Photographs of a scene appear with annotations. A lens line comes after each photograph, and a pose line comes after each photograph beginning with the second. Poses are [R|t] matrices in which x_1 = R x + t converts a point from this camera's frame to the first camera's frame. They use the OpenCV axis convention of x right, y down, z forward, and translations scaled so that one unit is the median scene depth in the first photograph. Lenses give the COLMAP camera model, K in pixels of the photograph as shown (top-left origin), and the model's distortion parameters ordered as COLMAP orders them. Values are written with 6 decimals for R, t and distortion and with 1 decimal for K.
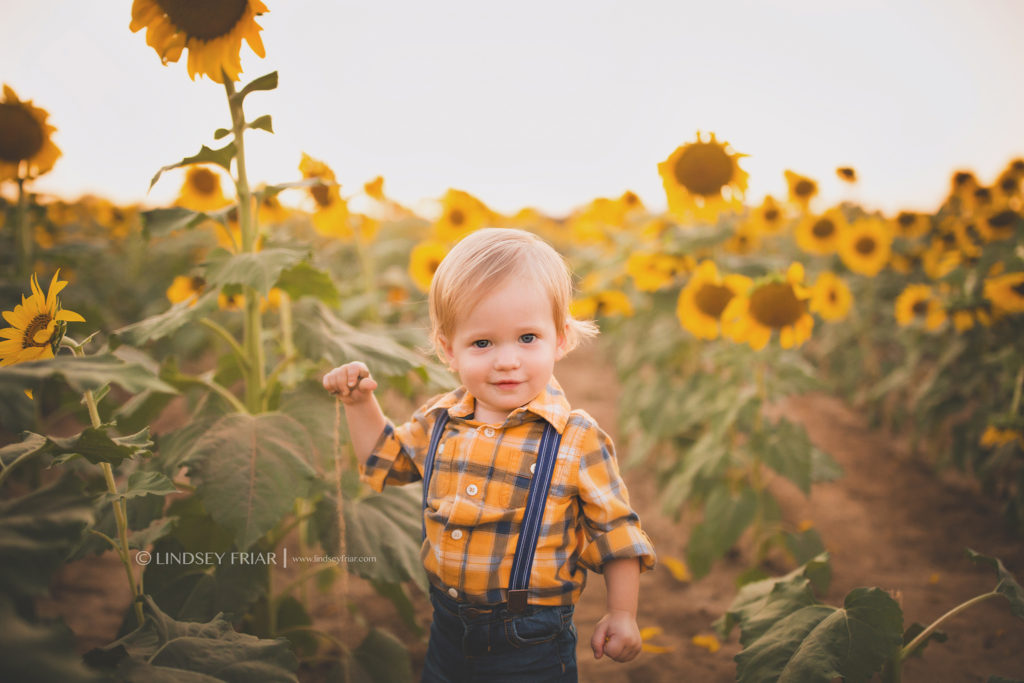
lens RADIAL K [[1033.2, 0, 512.0], [0, 1033.2, 341.5], [0, 0, 1]] dist [0.098372, 0.001724]
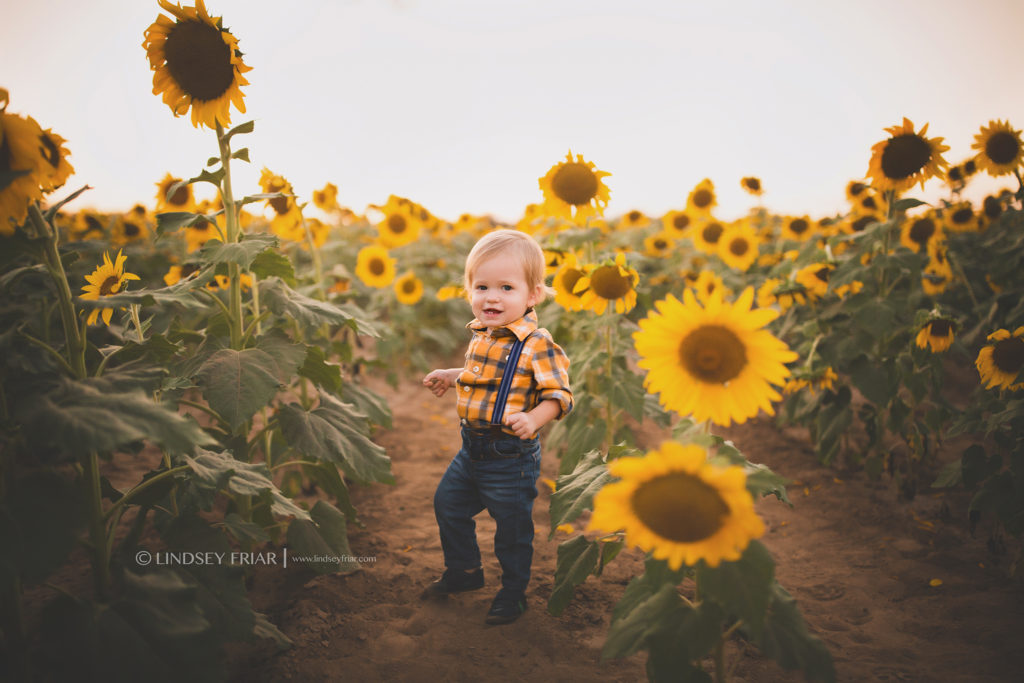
lens RADIAL K [[1036.2, 0, 512.2], [0, 1036.2, 319.9], [0, 0, 1]] dist [-0.088281, 1.223954]
pose [[0.999010, -0.006309, 0.044043, 0.076361], [0.007517, 0.999599, -0.027316, 0.067443], [-0.043853, 0.027620, 0.998656, -0.483066]]
